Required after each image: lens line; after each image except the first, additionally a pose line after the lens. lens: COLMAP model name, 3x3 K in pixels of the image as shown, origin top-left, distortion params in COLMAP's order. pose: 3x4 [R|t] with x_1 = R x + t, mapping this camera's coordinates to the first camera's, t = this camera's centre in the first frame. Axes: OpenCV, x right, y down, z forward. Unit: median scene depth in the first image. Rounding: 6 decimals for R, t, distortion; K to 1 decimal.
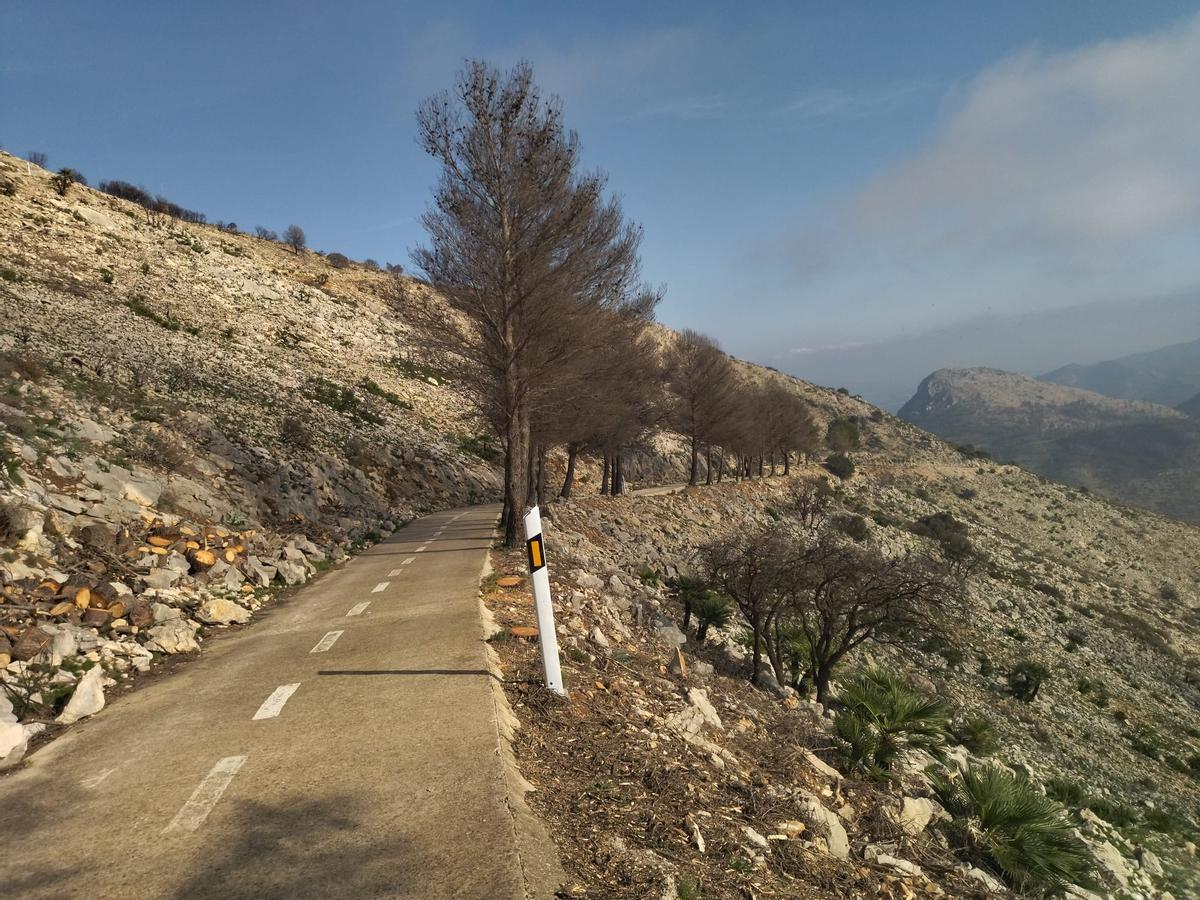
lens RADIAL K [[889.1, 0, 605.5], [0, 889.1, 448.0], [0, 0, 1]] dist [0.123738, -0.203386]
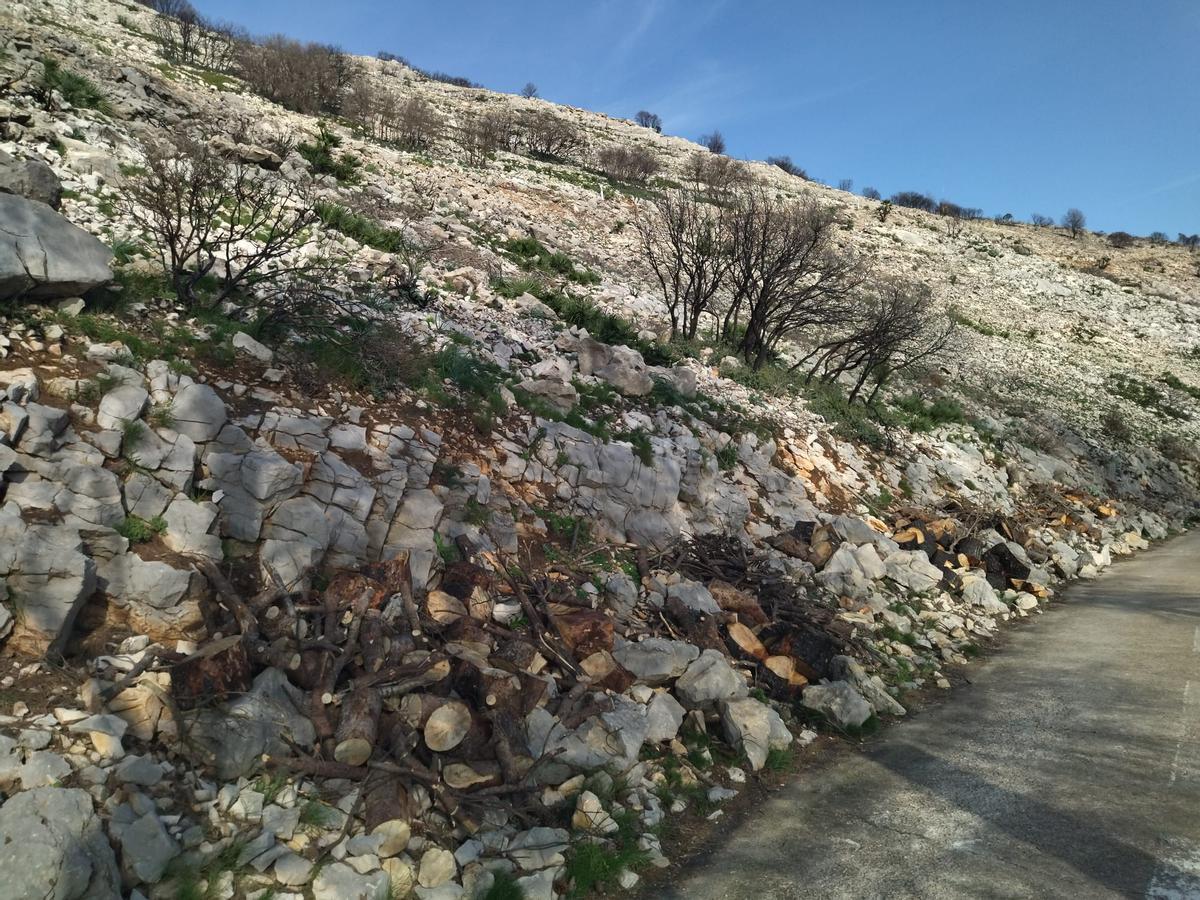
lens RADIAL K [[889.1, 0, 605.5], [0, 889.1, 448.0], [0, 0, 1]] dist [0.123738, -0.203386]
pose [[0.703999, 0.050633, -0.708394, 0.009654], [-0.040356, 0.998696, 0.031277, -0.000056], [0.709053, 0.006569, 0.705124, -0.132580]]
